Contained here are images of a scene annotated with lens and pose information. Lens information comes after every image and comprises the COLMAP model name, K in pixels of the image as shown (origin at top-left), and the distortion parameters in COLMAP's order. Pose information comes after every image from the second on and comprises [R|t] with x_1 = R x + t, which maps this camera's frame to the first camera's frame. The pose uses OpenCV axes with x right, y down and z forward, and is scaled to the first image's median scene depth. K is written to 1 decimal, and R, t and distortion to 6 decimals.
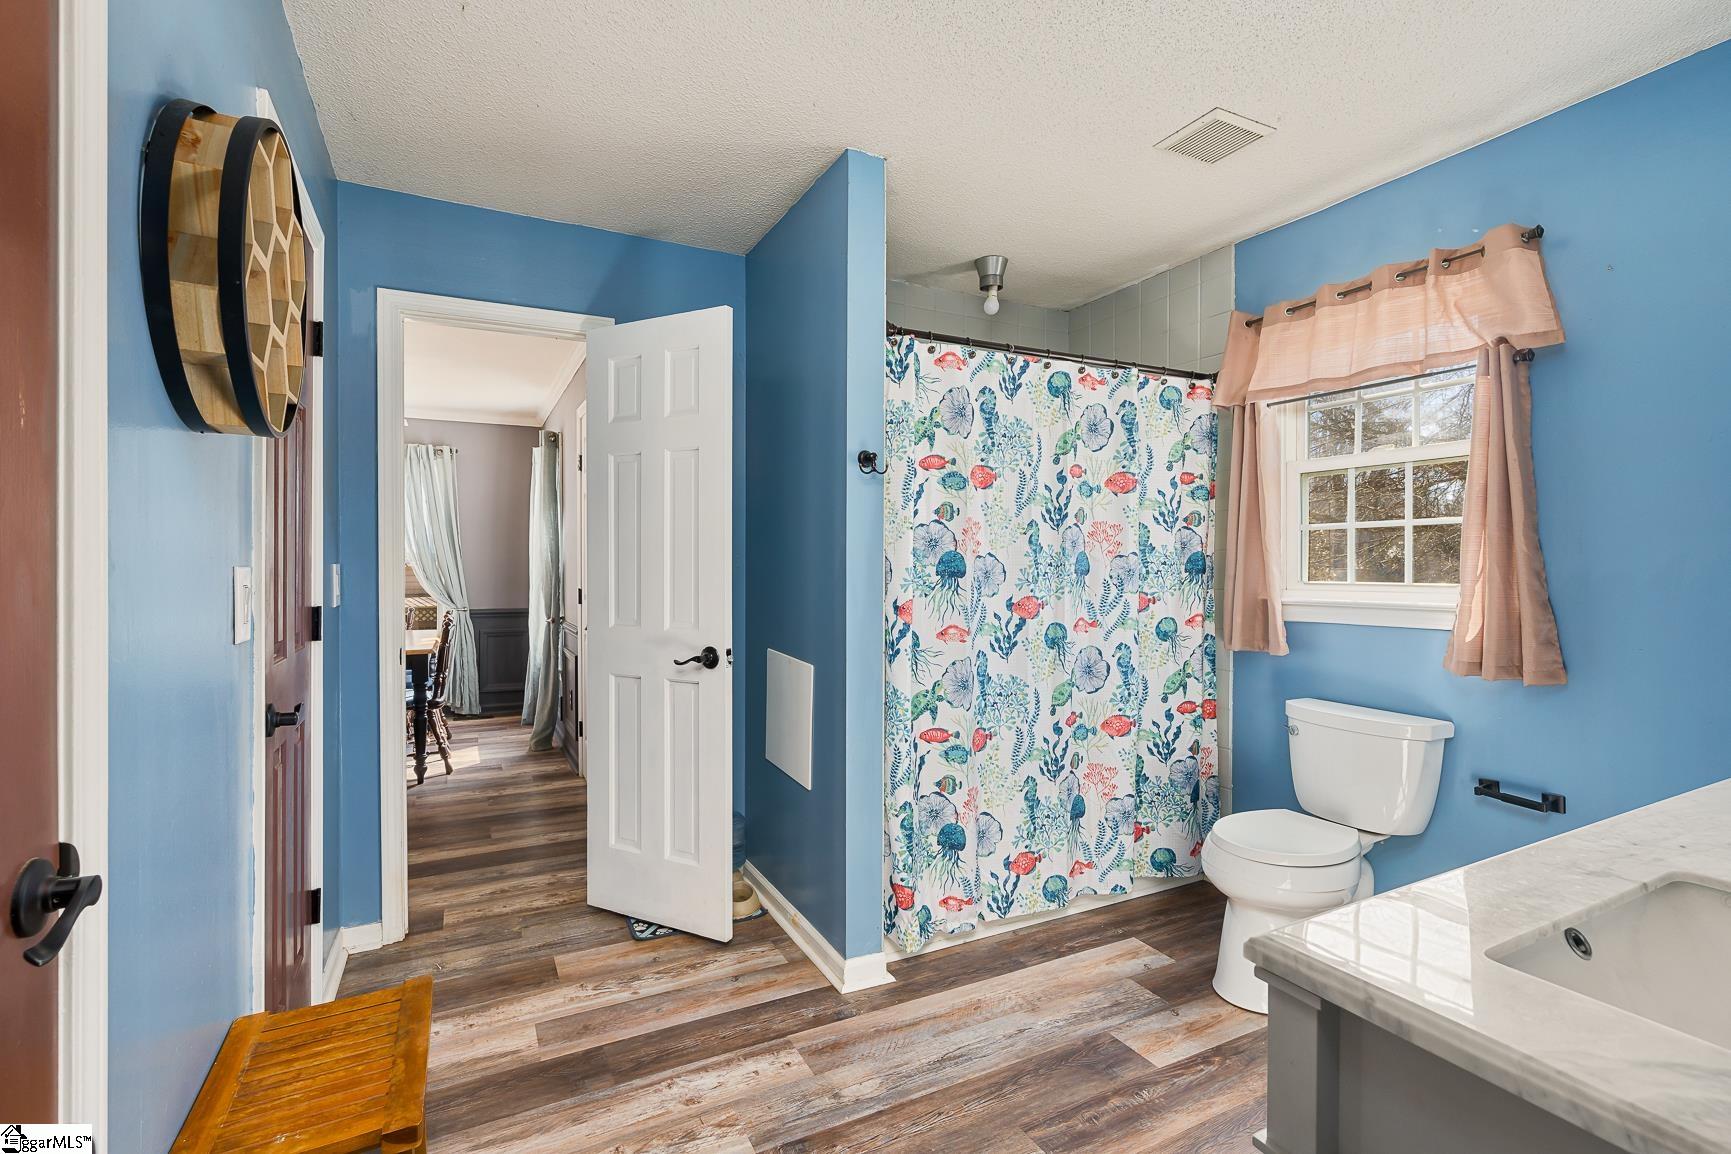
lens RADIAL K [[791.0, 0, 865.3], [0, 791.0, 575.5], [0, 0, 1]] dist [-0.001906, 0.000091]
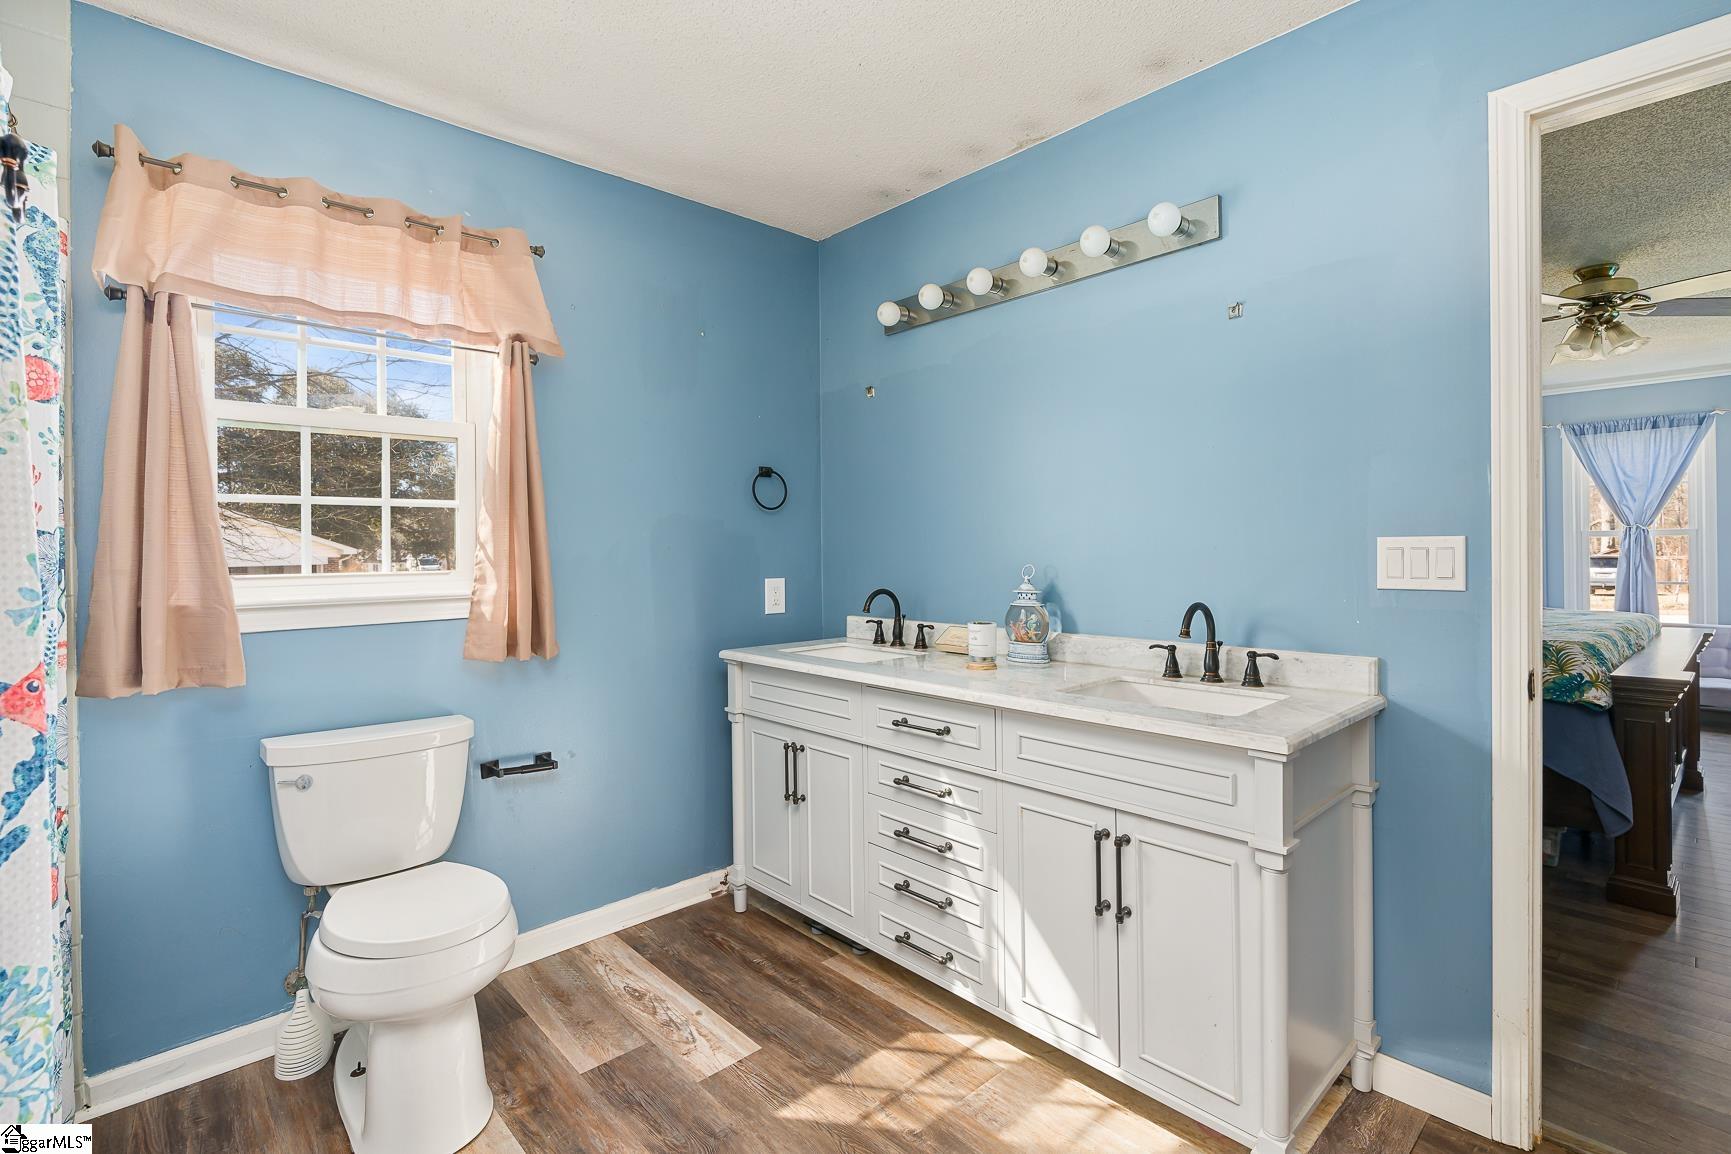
lens RADIAL K [[791.0, 0, 872.1], [0, 791.0, 541.3], [0, 0, 1]] dist [-0.001906, 0.000091]
pose [[-0.274237, 0.002034, 0.961660, -0.303486], [0.017452, 0.999844, 0.002862, -0.018157], [-0.961504, 0.017568, -0.274229, 0.747194]]
